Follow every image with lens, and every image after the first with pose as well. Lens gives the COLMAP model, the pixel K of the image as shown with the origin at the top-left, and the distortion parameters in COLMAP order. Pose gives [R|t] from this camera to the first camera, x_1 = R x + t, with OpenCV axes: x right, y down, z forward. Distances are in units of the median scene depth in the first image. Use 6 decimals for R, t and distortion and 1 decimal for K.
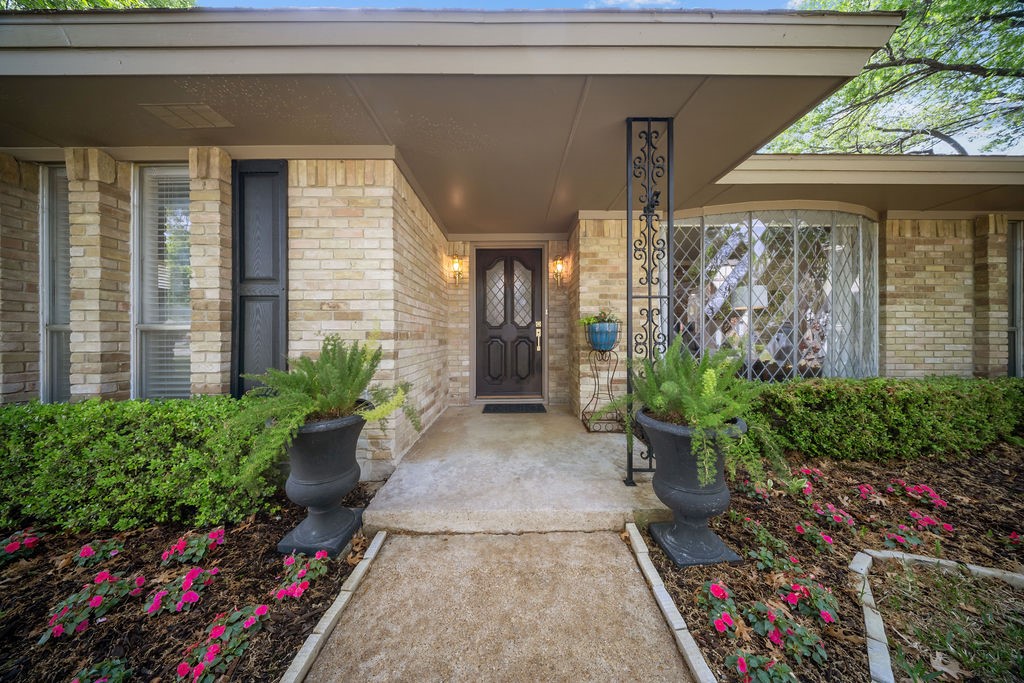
lens RADIAL K [[301.1, 0, 513.2], [0, 301.1, 340.2], [0, 0, 1]] dist [-0.005074, -0.000080]
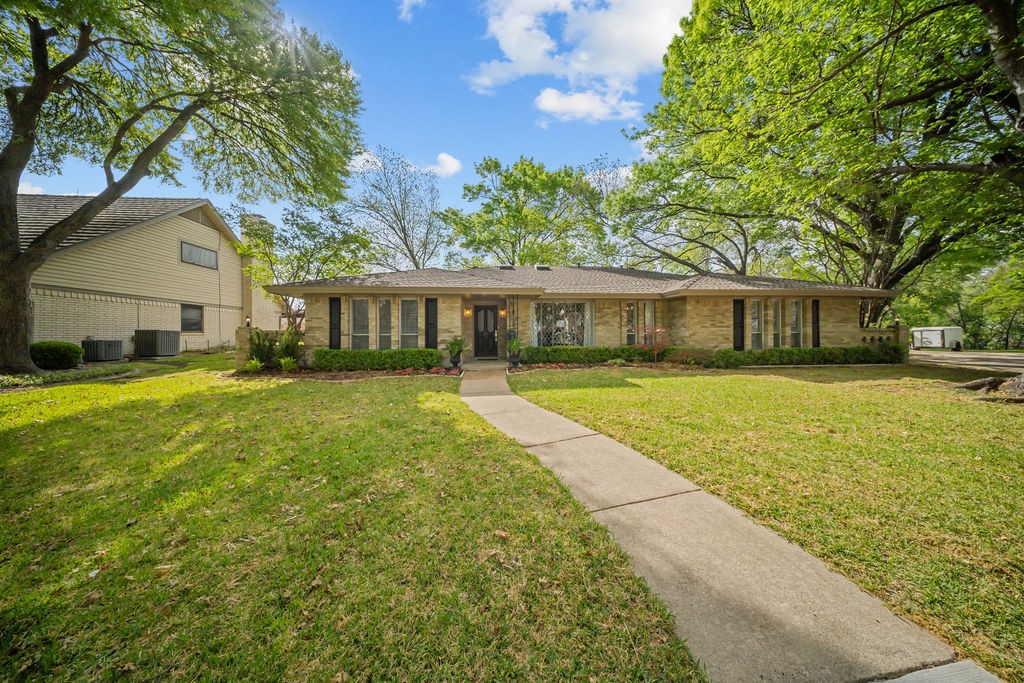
lens RADIAL K [[302.4, 0, 512.7], [0, 302.4, 333.0], [0, 0, 1]] dist [0.004078, -0.002219]
pose [[0.996955, -0.001961, 0.077949, 0.021945], [0.002903, 0.999924, -0.011967, -0.004829], [-0.077920, 0.012156, 0.996886, -2.442579]]
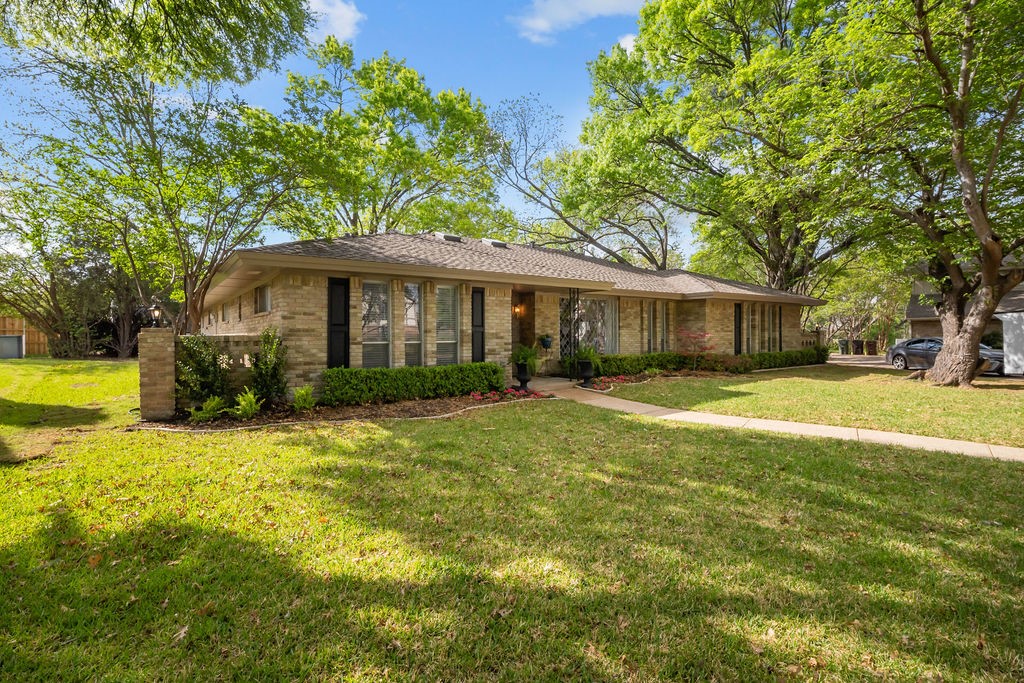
lens RADIAL K [[477.7, 0, 512.0], [0, 477.7, 341.5], [0, 0, 1]] dist [0.000757, -0.000063]
pose [[0.811478, -0.009813, 0.584301, -2.258908], [0.006396, 0.999948, 0.007910, -0.052777], [-0.584348, -0.002682, 0.811499, -2.103124]]
